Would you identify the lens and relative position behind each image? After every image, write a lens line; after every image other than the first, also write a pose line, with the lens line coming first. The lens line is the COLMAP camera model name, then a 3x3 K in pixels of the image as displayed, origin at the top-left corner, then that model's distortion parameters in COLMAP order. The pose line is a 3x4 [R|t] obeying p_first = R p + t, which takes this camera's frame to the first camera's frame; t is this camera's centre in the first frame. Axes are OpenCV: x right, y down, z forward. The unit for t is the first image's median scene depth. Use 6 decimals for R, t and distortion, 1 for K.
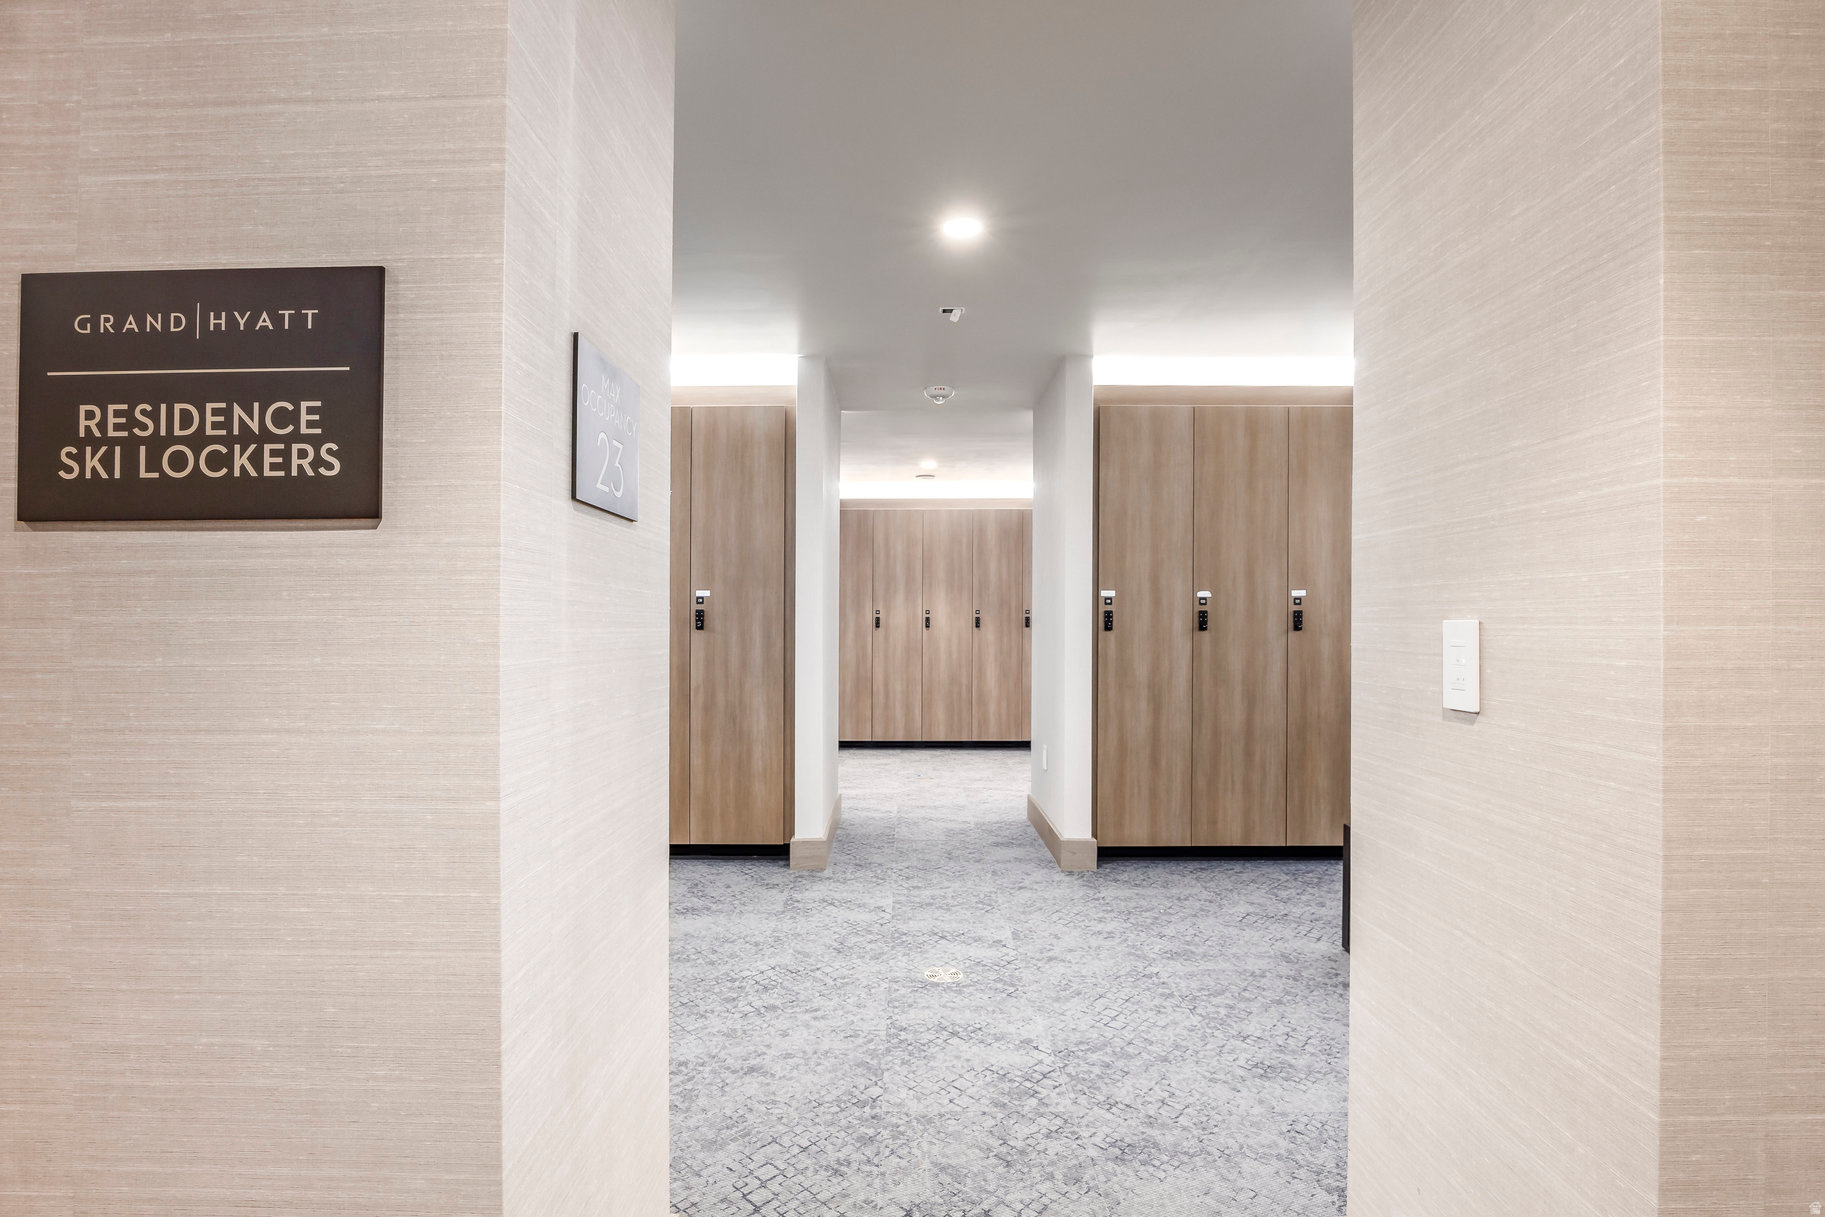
lens RADIAL K [[882.5, 0, 912.5], [0, 882.5, 608.5], [0, 0, 1]] dist [-0.001355, -0.000091]
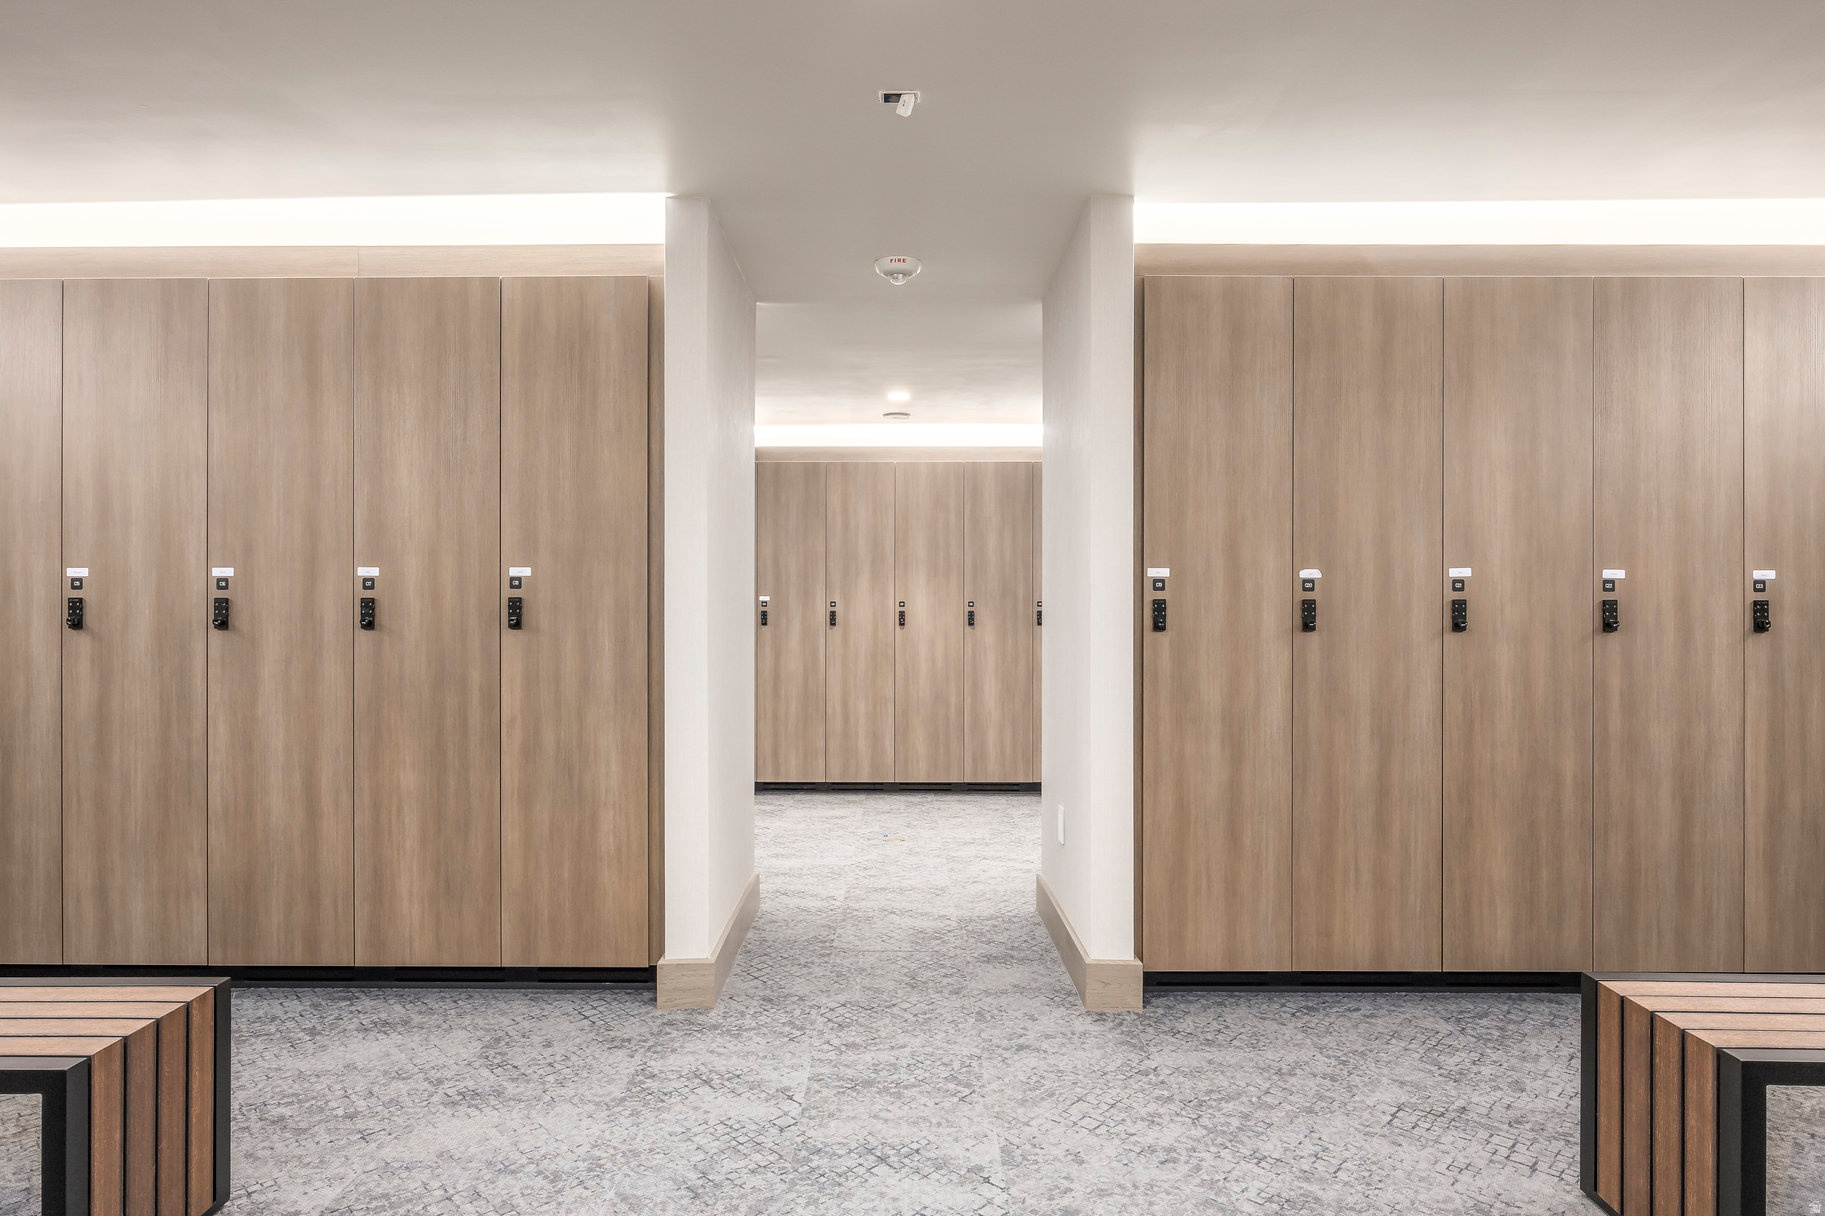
lens RADIAL K [[1050.2, 0, 905.6], [0, 1050.2, 574.0], [0, 0, 1]] dist [0.004854, 0.000972]
pose [[0.999984, 0.000879, -0.005549, 0.043779], [-0.001030, 0.999631, -0.027157, 0.004749], [0.005523, 0.027163, 0.999616, 0.242580]]
